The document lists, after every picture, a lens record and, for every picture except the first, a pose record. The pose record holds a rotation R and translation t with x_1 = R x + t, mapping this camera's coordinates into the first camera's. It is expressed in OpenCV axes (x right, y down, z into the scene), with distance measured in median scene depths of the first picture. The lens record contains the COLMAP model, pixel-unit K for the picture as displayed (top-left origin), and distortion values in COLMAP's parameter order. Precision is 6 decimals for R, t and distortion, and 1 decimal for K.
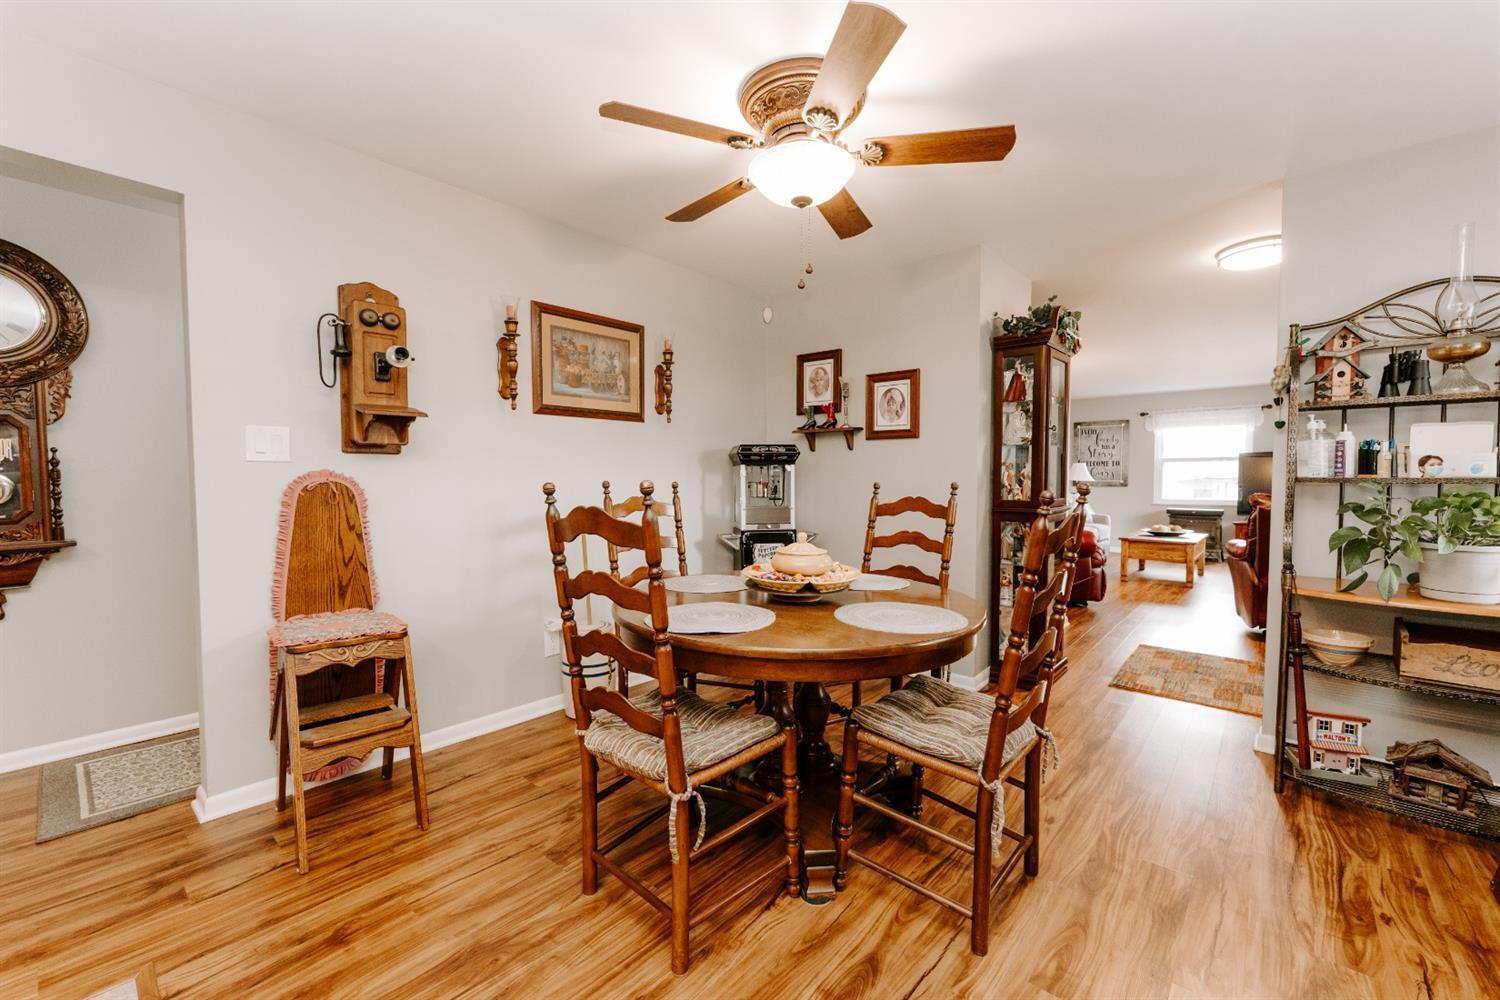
lens RADIAL K [[589.8, 0, 757.6], [0, 589.8, 500.9], [0, 0, 1]] dist [-0.000588, 0.000045]
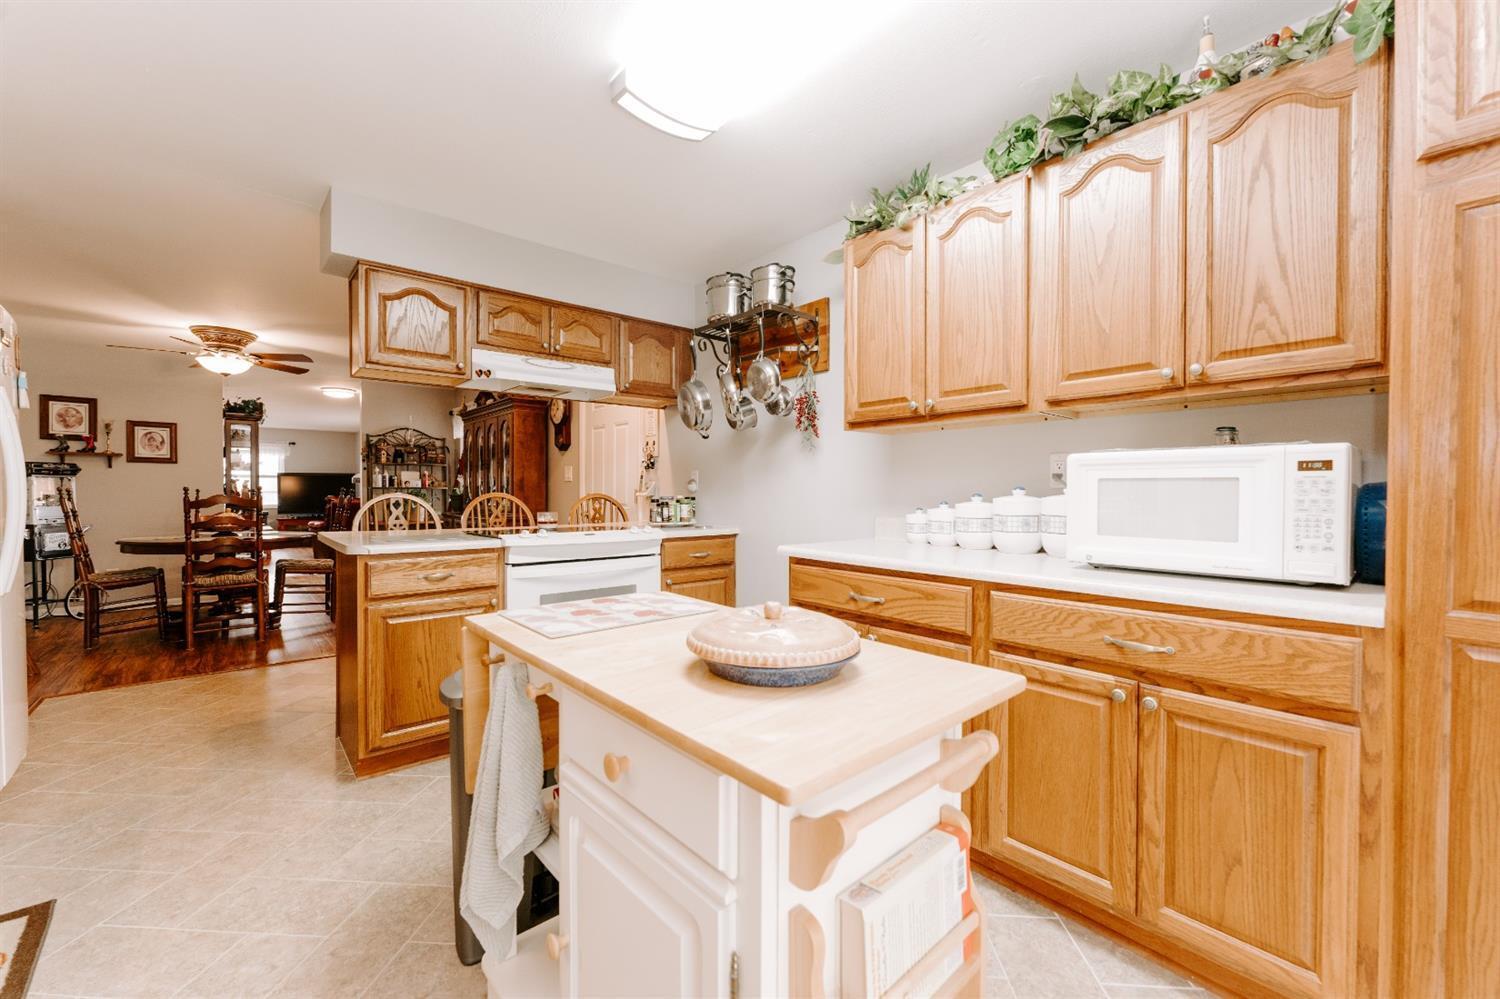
lens RADIAL K [[589.8, 0, 757.2], [0, 589.8, 497.0], [0, 0, 1]] dist [-0.000588, 0.000045]
pose [[0.107388, -0.010693, 0.994160, -1.155635], [0.041722, 0.999110, 0.006239, 0.045835], [-0.993341, 0.040808, 0.107739, -0.784220]]
